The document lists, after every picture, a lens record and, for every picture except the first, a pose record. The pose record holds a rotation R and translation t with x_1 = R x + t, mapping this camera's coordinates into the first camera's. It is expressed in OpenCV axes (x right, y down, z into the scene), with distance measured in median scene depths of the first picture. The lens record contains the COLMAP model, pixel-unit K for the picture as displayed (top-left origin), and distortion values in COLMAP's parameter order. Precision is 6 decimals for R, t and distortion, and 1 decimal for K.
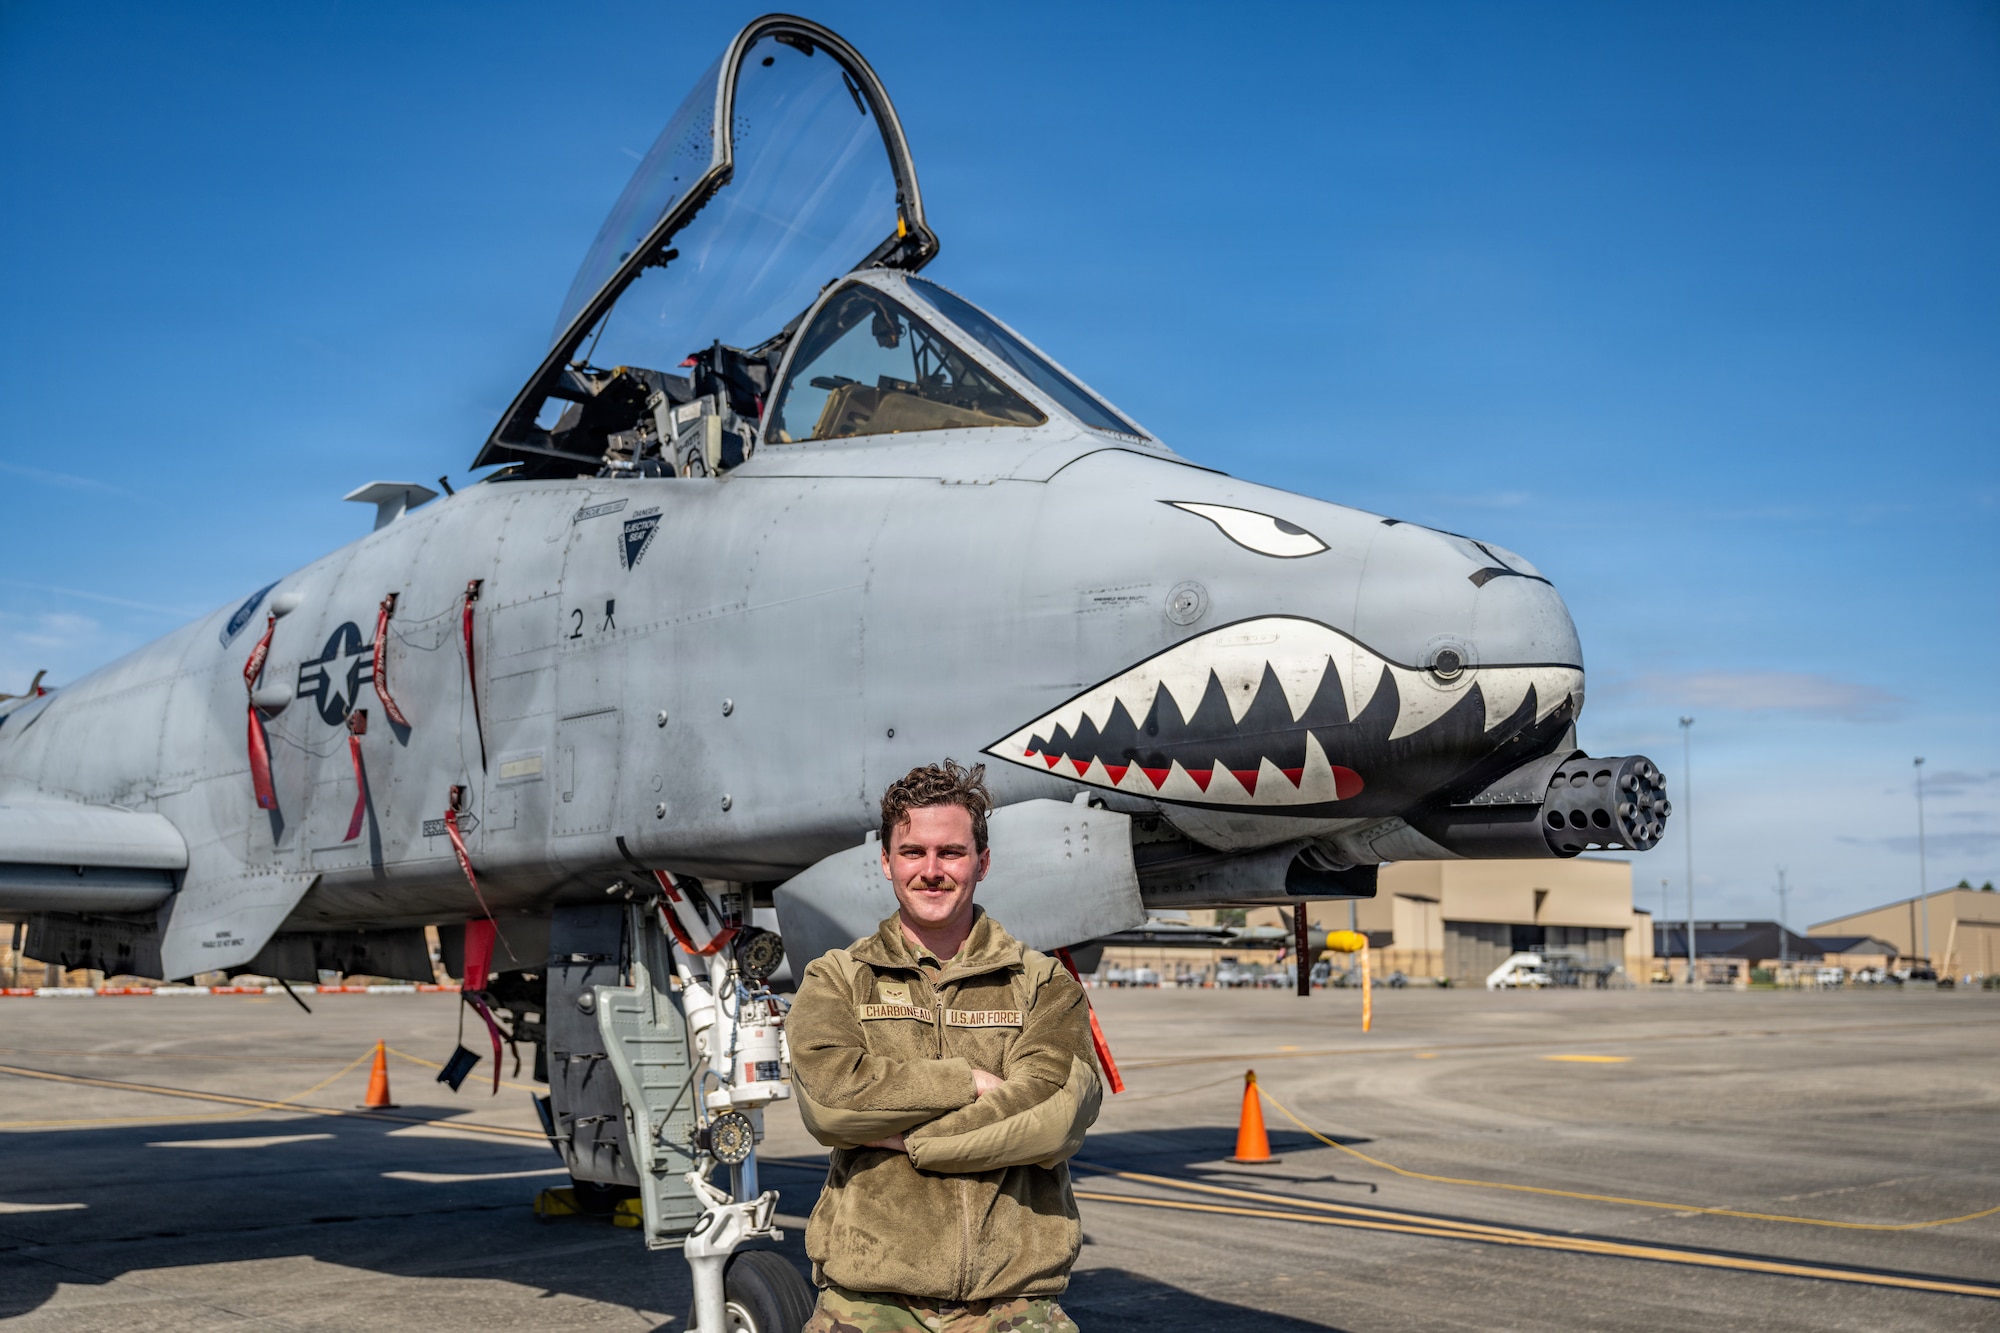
lens RADIAL K [[2104.2, 0, 1000.0], [0, 2104.2, 666.5], [0, 0, 1]] dist [-0.009452, 0.008506]
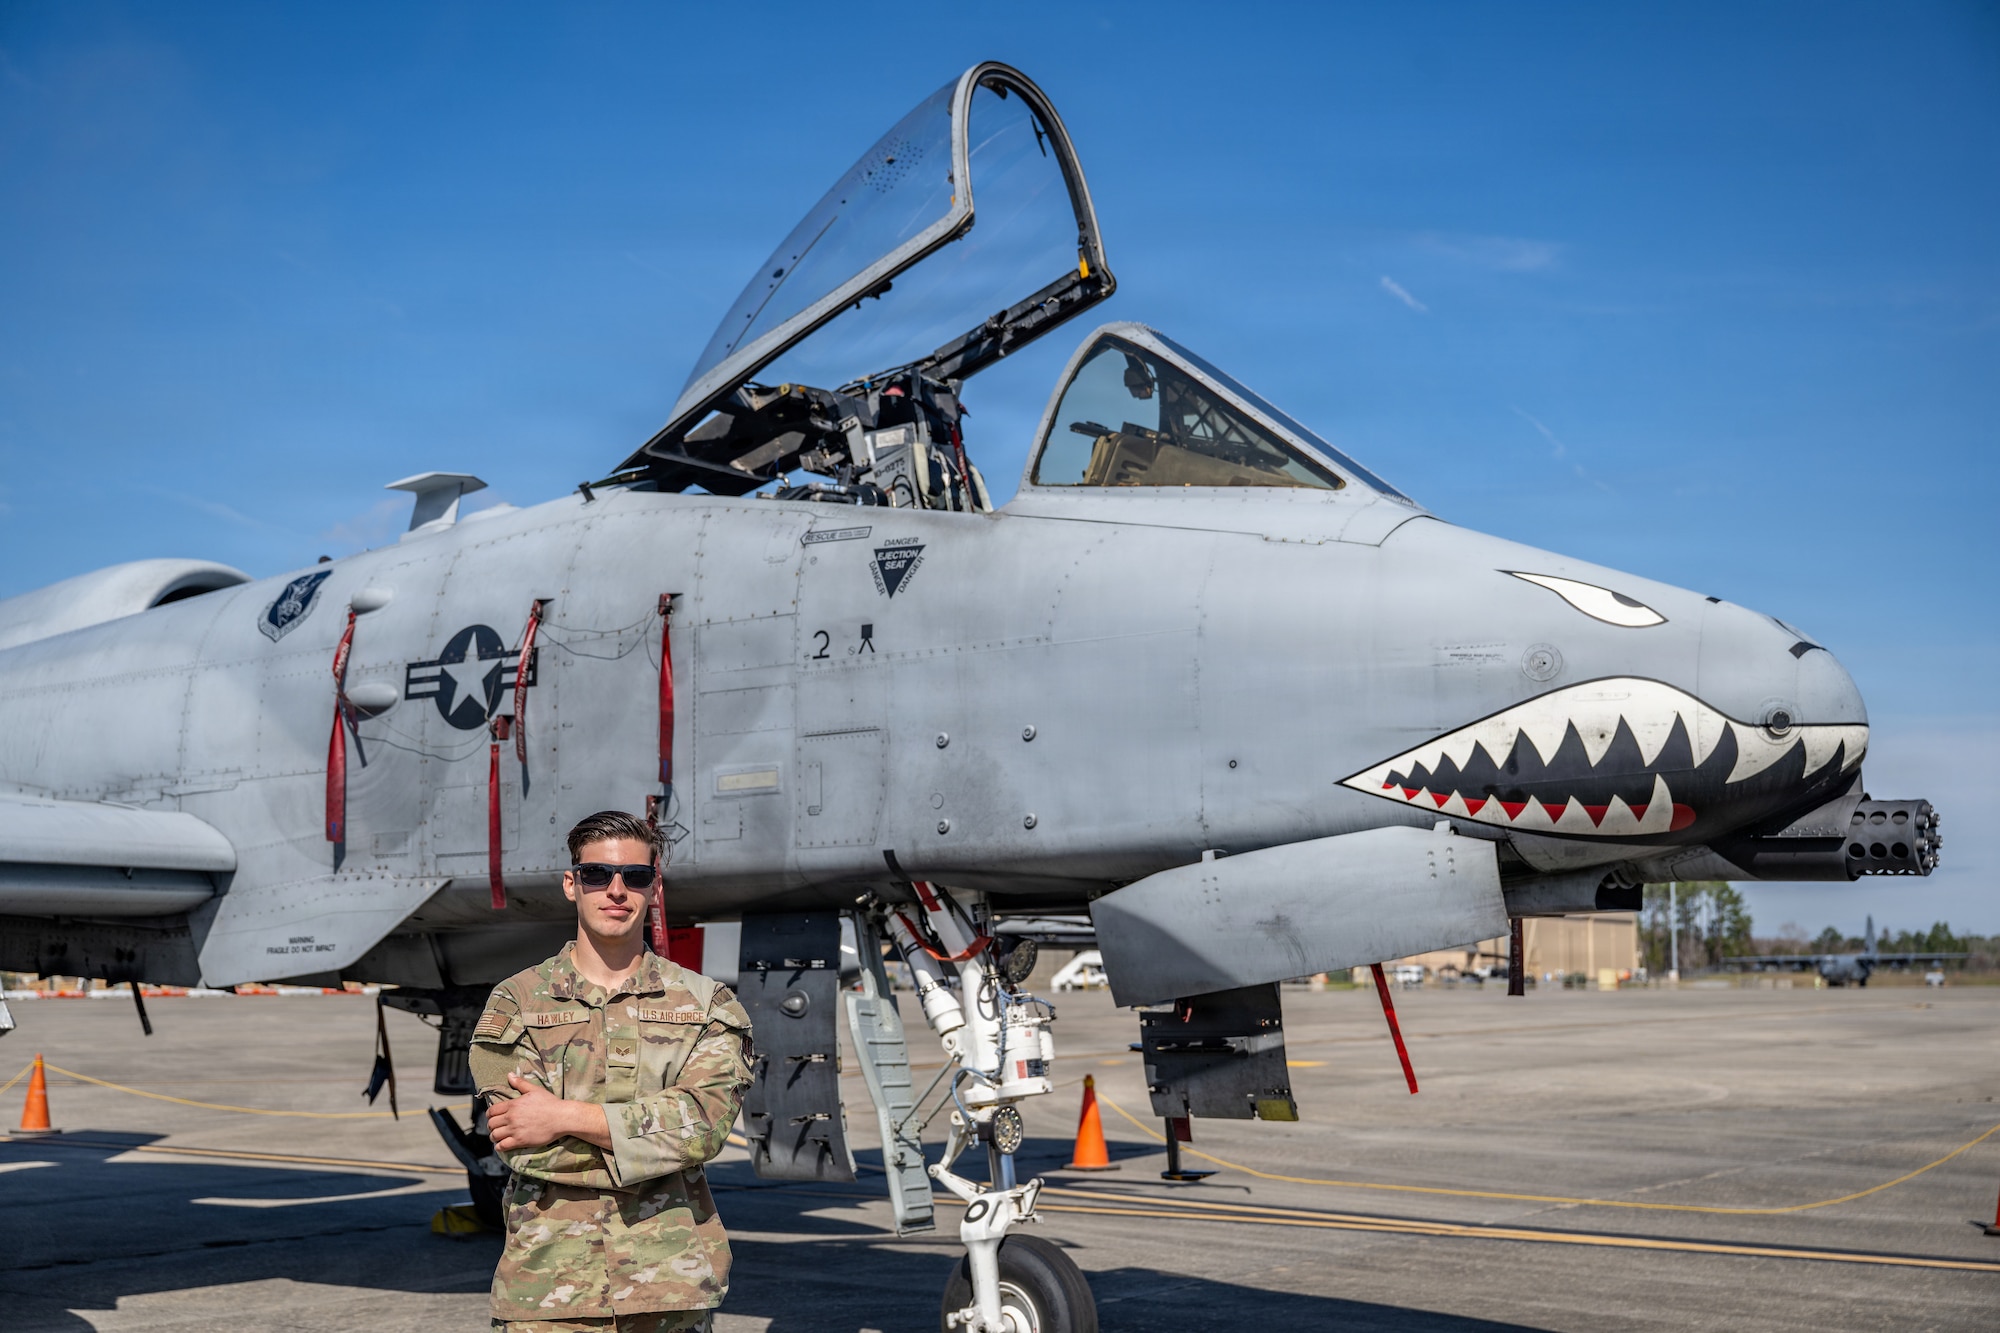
lens RADIAL K [[2426.6, 0, 1000.0], [0, 2426.6, 666.5], [0, 0, 1]] dist [-0.011545, 0.008728]
pose [[0.979490, 0.021223, 0.200374, -0.365707], [-0.024958, 0.999558, 0.016129, -0.032093], [-0.199943, -0.020799, 0.979587, -0.203988]]
